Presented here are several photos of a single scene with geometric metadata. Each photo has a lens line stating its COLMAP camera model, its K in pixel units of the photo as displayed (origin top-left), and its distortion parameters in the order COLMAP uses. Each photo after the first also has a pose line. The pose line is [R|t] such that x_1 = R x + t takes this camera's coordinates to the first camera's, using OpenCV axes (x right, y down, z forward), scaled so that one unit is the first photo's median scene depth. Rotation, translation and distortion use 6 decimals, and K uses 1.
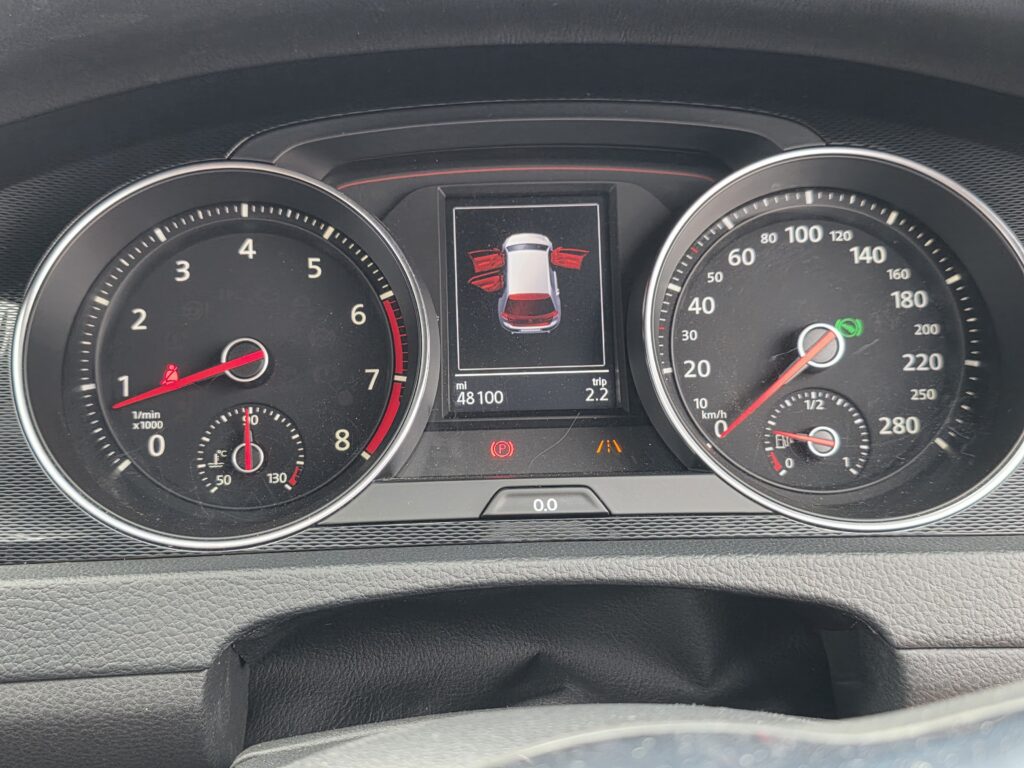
lens RADIAL K [[1263.9, 0, 514.3], [0, 1263.9, 385.3], [0, 0, 1]] dist [0.153057, 0.000000]
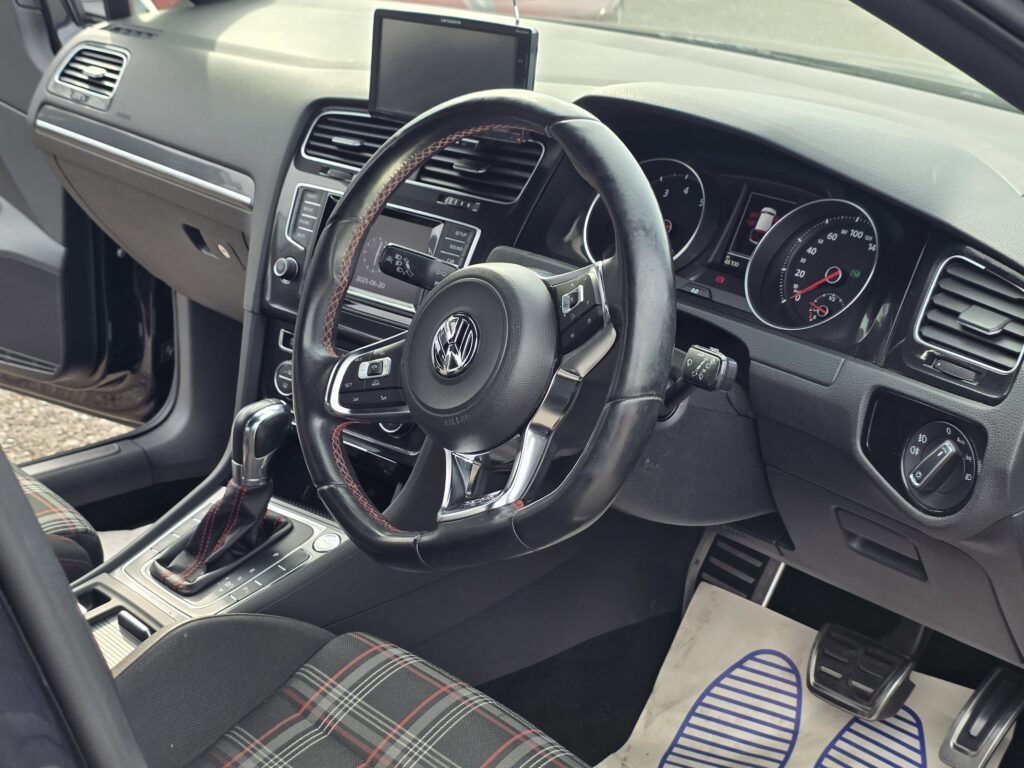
lens RADIAL K [[1602.9, 0, 514.2], [0, 1602.9, 384.1], [0, 0, 1]] dist [0.283583, 0.000000]
pose [[0.668736, 0.308348, -0.676546, 2.063804], [-0.287102, 0.946463, 0.147580, -0.119531], [0.685831, 0.095546, 0.721461, -1.769235]]
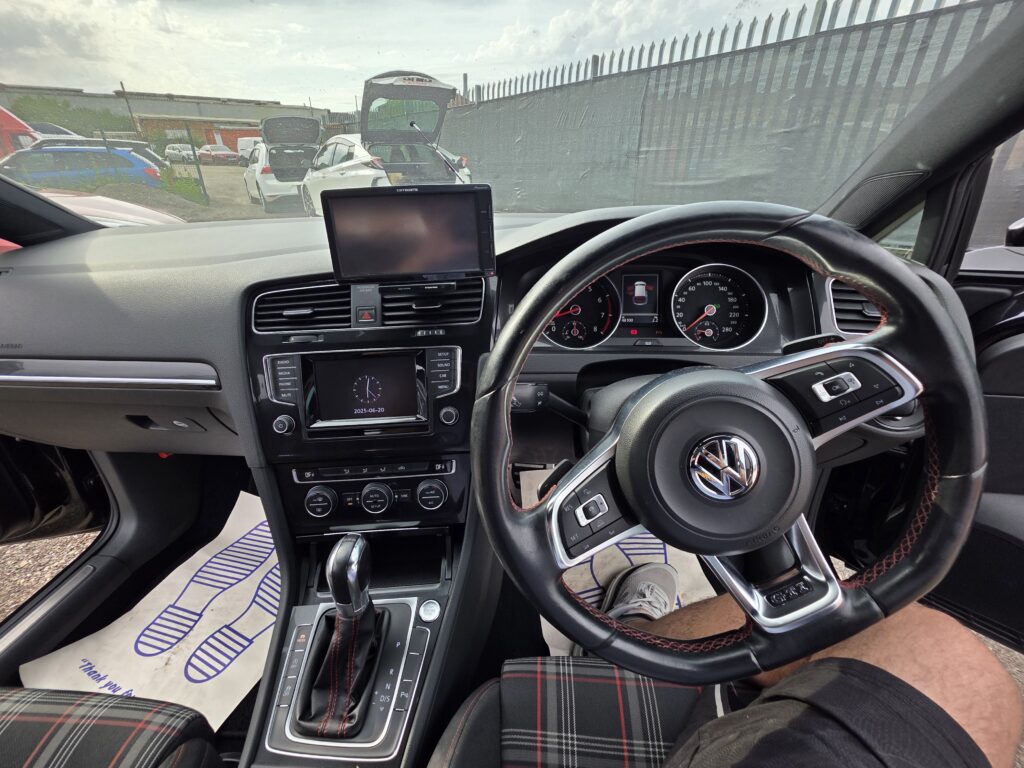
lens RADIAL K [[444.4, 0, 510.9], [0, 444.4, 385.2], [0, 0, 1]] dist [0.024737, 0.000478]
pose [[0.994527, 0.044709, -0.094428, -0.268510], [-0.031540, 0.990123, 0.136606, 0.034152], [0.099602, -0.132880, 0.986115, -0.572135]]
